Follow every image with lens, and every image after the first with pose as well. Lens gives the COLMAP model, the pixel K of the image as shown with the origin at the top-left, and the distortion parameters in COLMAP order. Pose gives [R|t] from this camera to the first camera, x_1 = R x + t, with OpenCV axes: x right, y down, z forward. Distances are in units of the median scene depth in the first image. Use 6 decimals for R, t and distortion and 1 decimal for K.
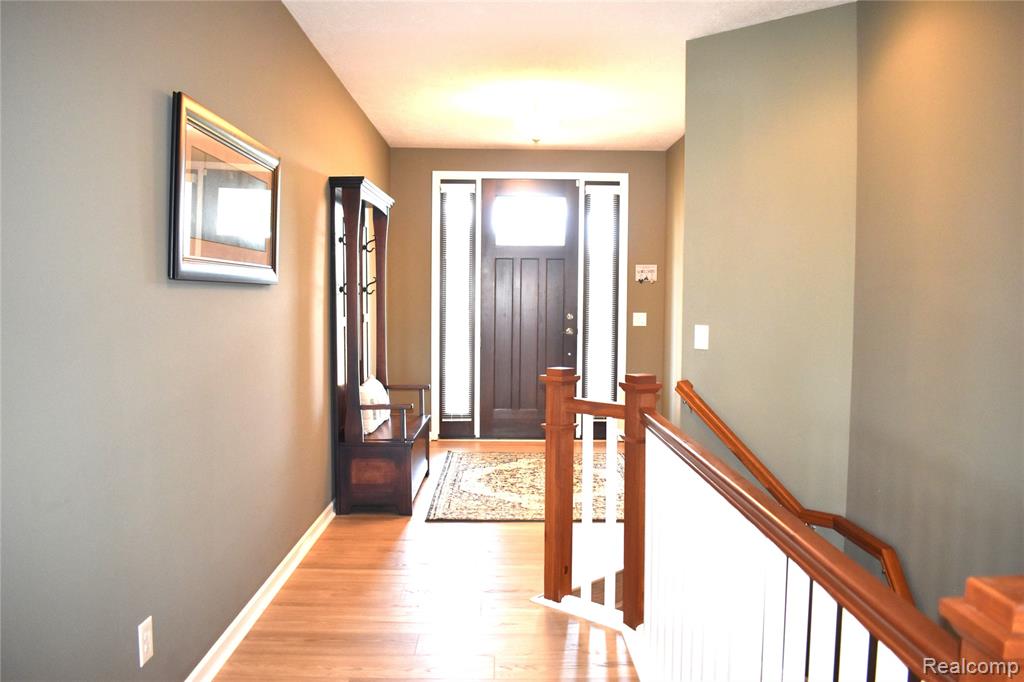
lens RADIAL K [[802.9, 0, 512.0], [0, 802.9, 341.0], [0, 0, 1]] dist [-0.092364, 0.008962]
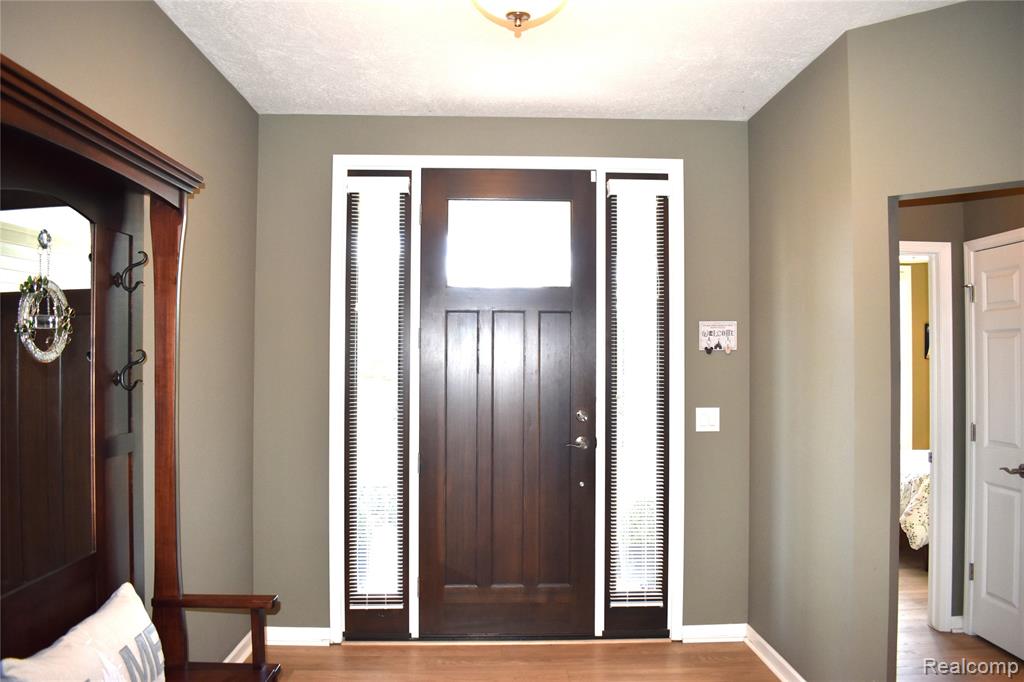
lens RADIAL K [[802.9, 0, 512.0], [0, 802.9, 341.0], [0, 0, 1]] dist [-0.092364, 0.008962]
pose [[0.999260, -0.004356, 0.038223, 0.003352], [0.007354, 0.996876, -0.078634, -0.038789], [-0.037761, 0.078857, 0.996171, 0.452292]]
